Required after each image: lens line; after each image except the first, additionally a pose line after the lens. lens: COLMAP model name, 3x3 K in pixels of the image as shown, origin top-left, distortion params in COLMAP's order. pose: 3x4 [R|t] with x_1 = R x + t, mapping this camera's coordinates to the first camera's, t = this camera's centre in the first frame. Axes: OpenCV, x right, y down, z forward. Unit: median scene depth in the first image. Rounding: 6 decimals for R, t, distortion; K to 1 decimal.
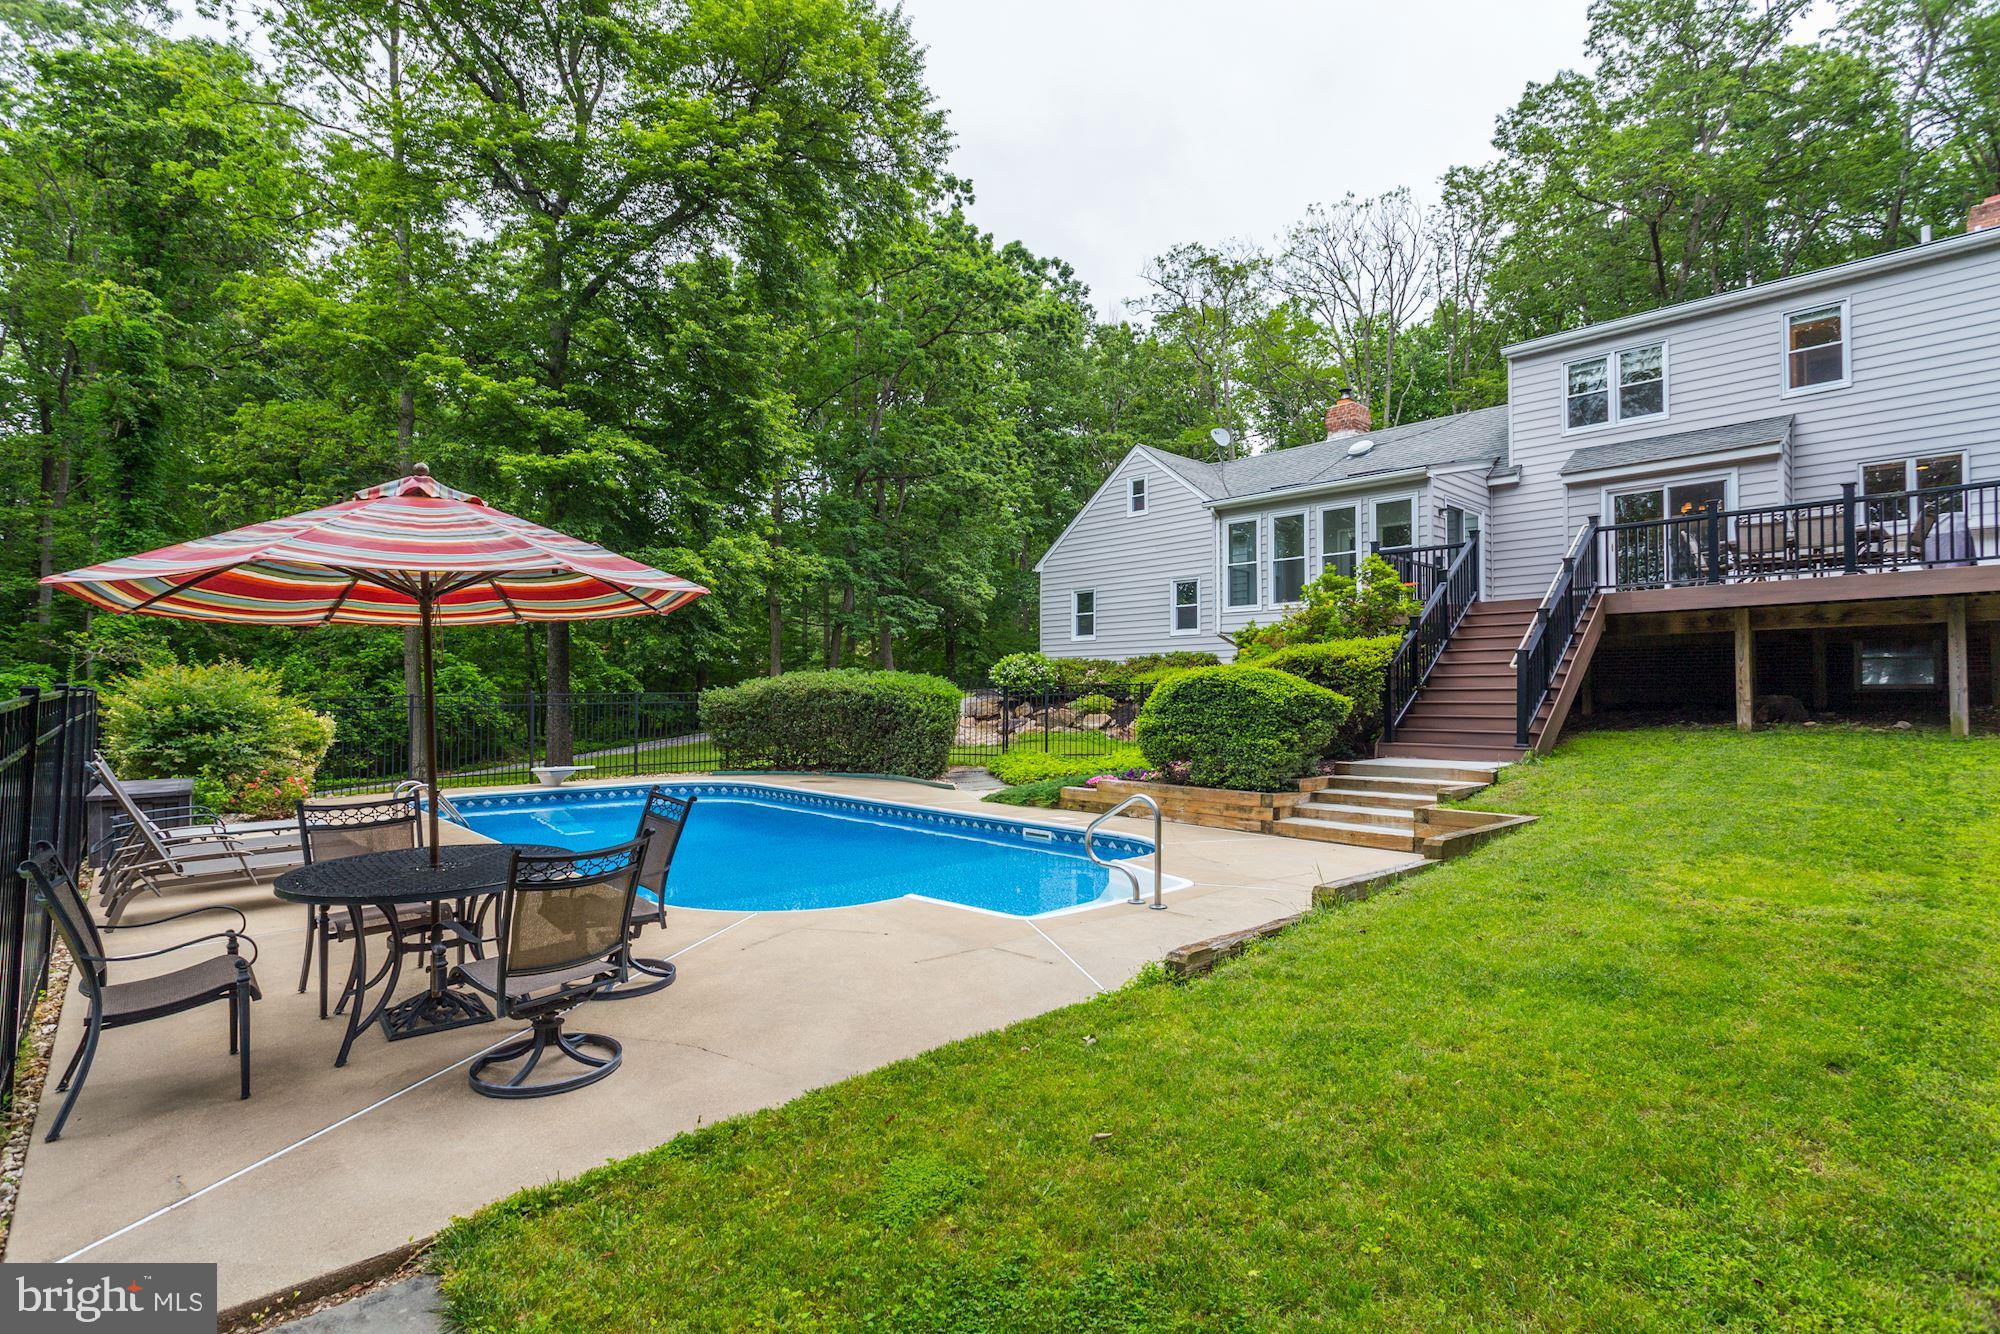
lens RADIAL K [[967.5, 0, 971.2], [0, 967.5, 663.7], [0, 0, 1]] dist [0.000205, 0.000372]
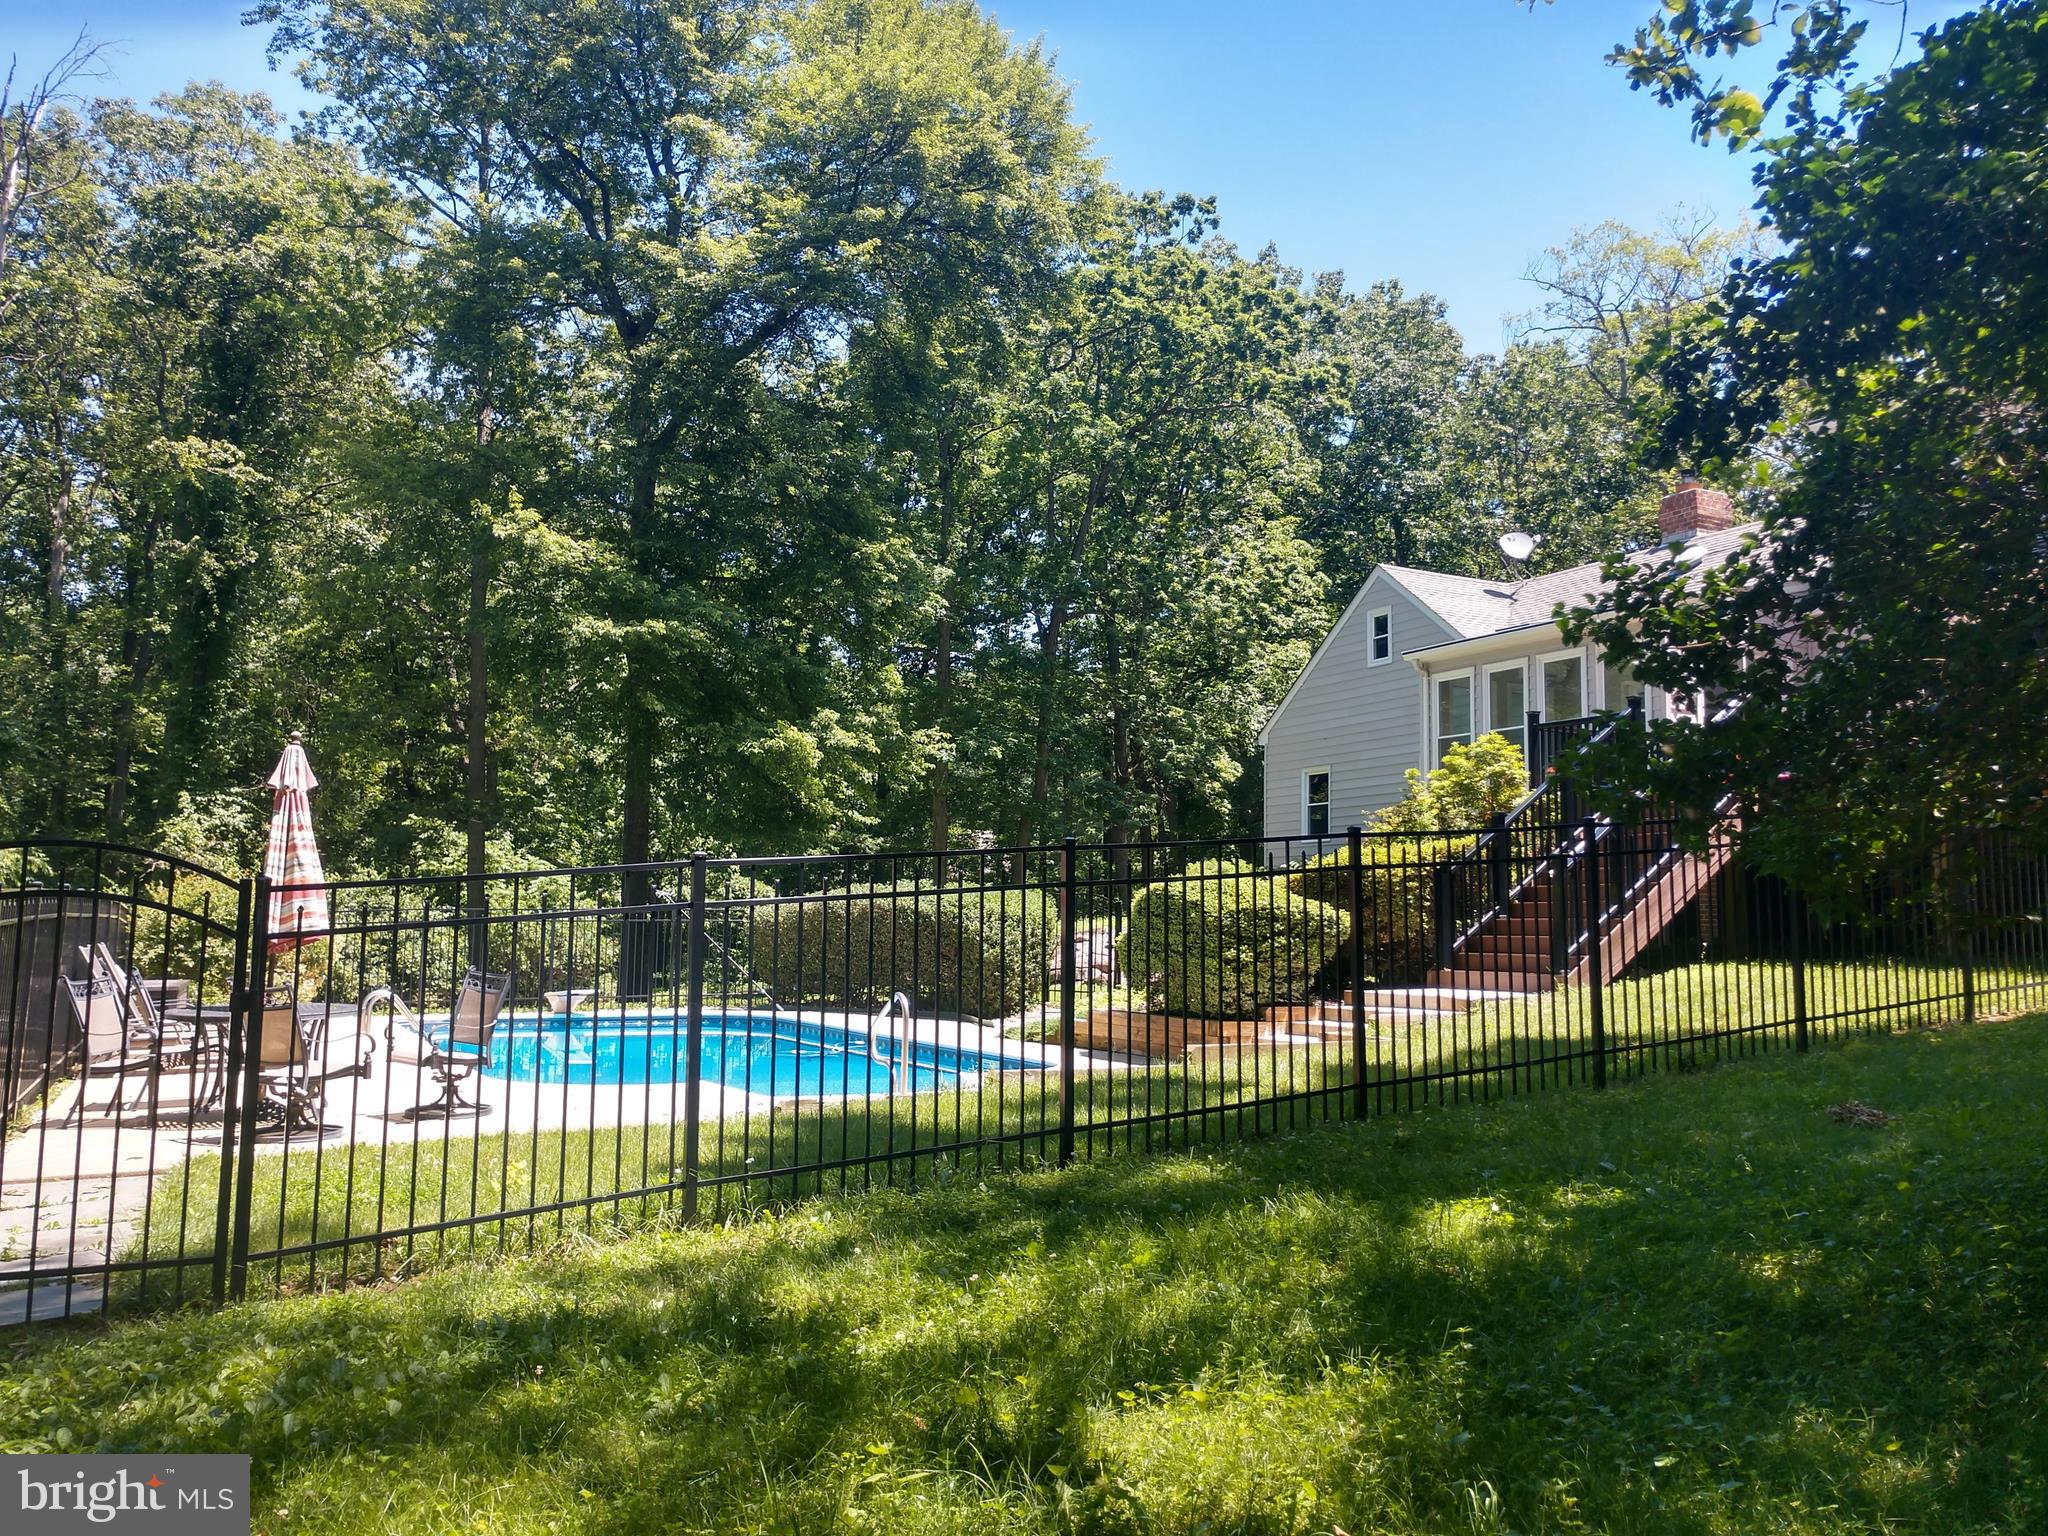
lens RADIAL K [[1570.5, 0, 1033.7], [0, 1570.5, 735.8], [0, 0, 1]] dist [-0.046687, -0.001041]
pose [[0.972338, -0.023207, -0.232425, 0.183740], [0.002685, 0.996097, -0.088226, 0.000305], [0.233565, 0.085162, 0.968605, -0.168126]]
